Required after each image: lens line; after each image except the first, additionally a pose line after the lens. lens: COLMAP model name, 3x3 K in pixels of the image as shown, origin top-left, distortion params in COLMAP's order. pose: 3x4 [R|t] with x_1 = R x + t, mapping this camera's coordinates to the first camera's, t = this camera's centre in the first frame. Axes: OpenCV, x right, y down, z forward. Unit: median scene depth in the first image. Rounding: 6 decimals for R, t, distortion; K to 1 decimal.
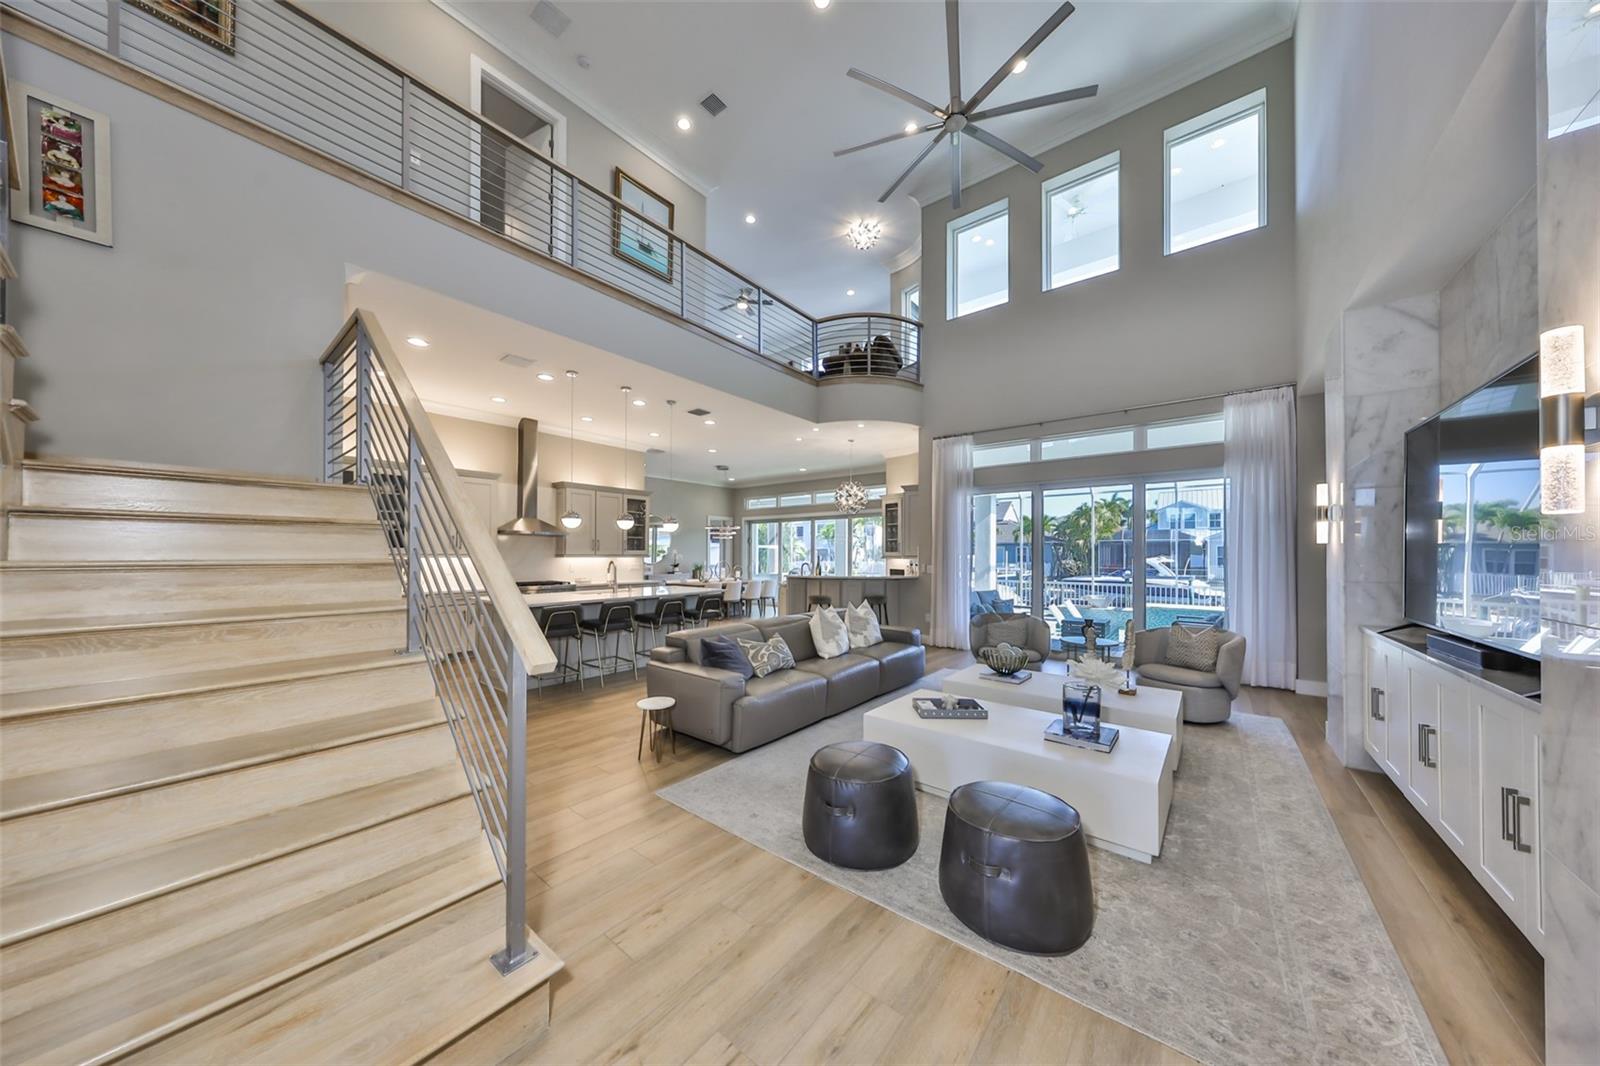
lens RADIAL K [[504.7, 0, 794.5], [0, 504.7, 546.9], [0, 0, 1]] dist [-0.000048, 0.000052]
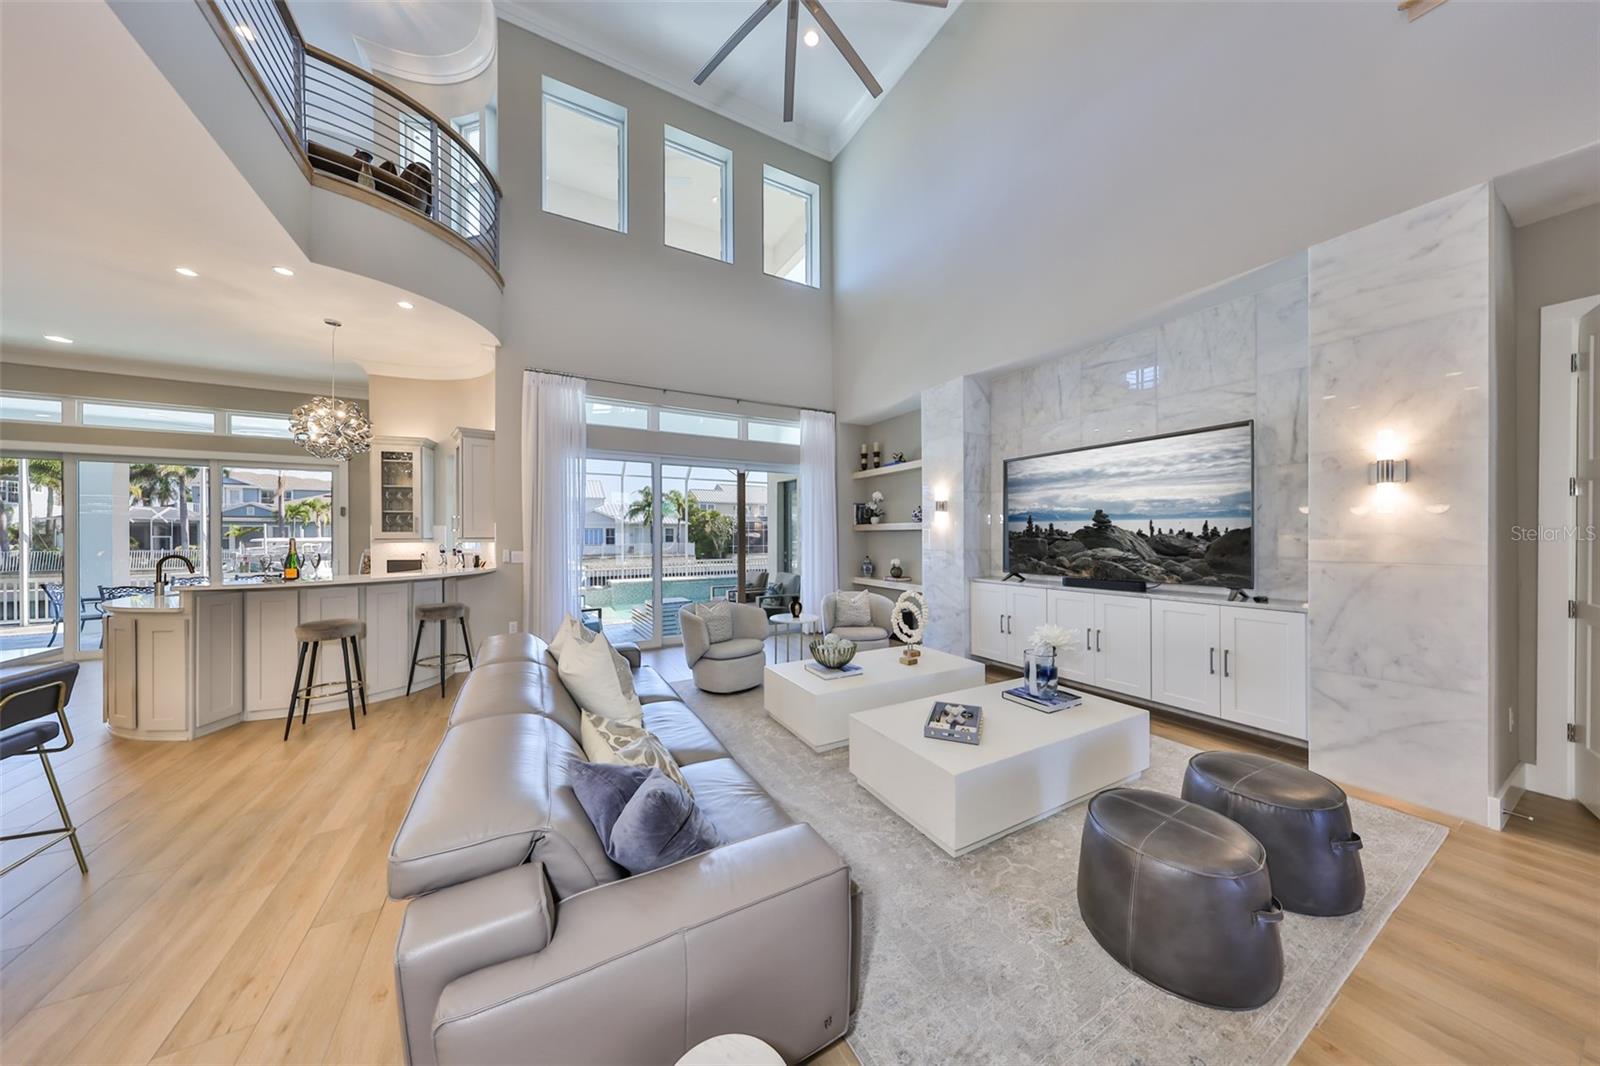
lens RADIAL K [[494.7, 0, 808.4], [0, 494.7, 538.3], [0, 0, 1]] dist [-0.001870, -0.000189]
pose [[0.368016, -0.007464, 0.929789, -0.244948], [-0.010202, 0.999875, 0.012064, 0.007933], [-0.929763, -0.013926, 0.367894, 0.434219]]
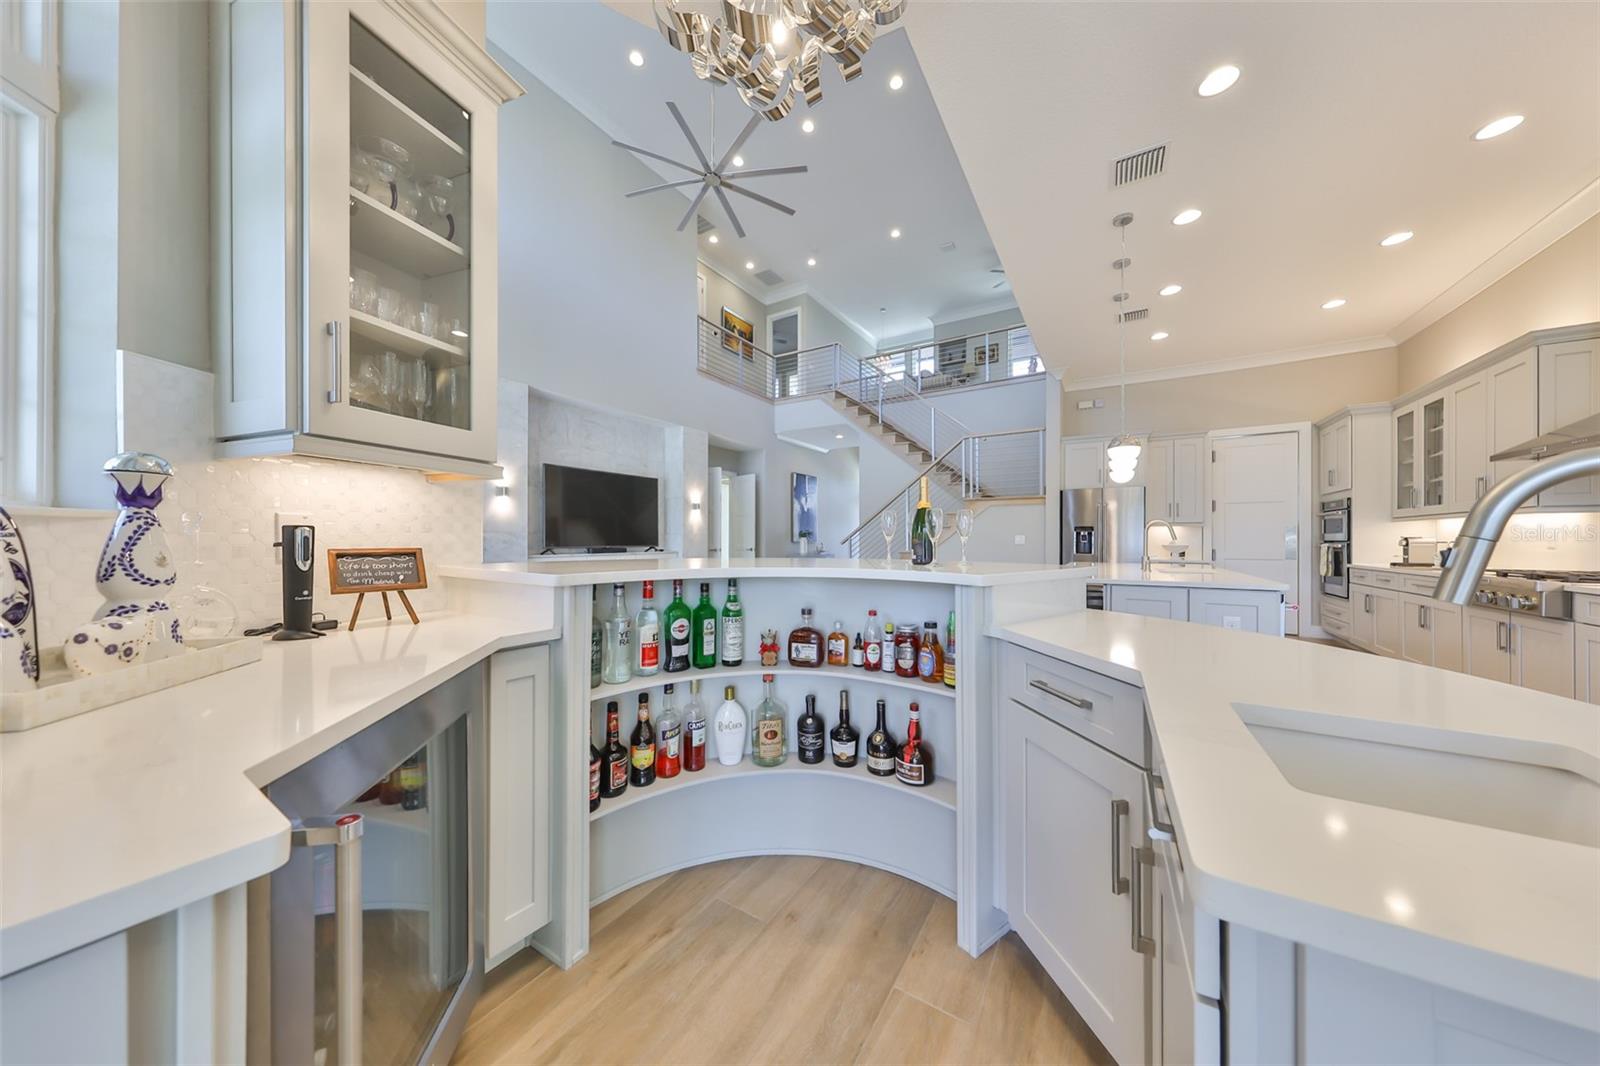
lens RADIAL K [[505.7, 0, 805.1], [0, 505.7, 539.1], [0, 0, 1]] dist [-0.000769, -0.000136]
pose [[-0.991889, -0.005884, -0.126968, 0.158892], [-0.003788, 0.999853, -0.016742, 0.058833], [0.127047, -0.016125, -0.991766, 1.457773]]
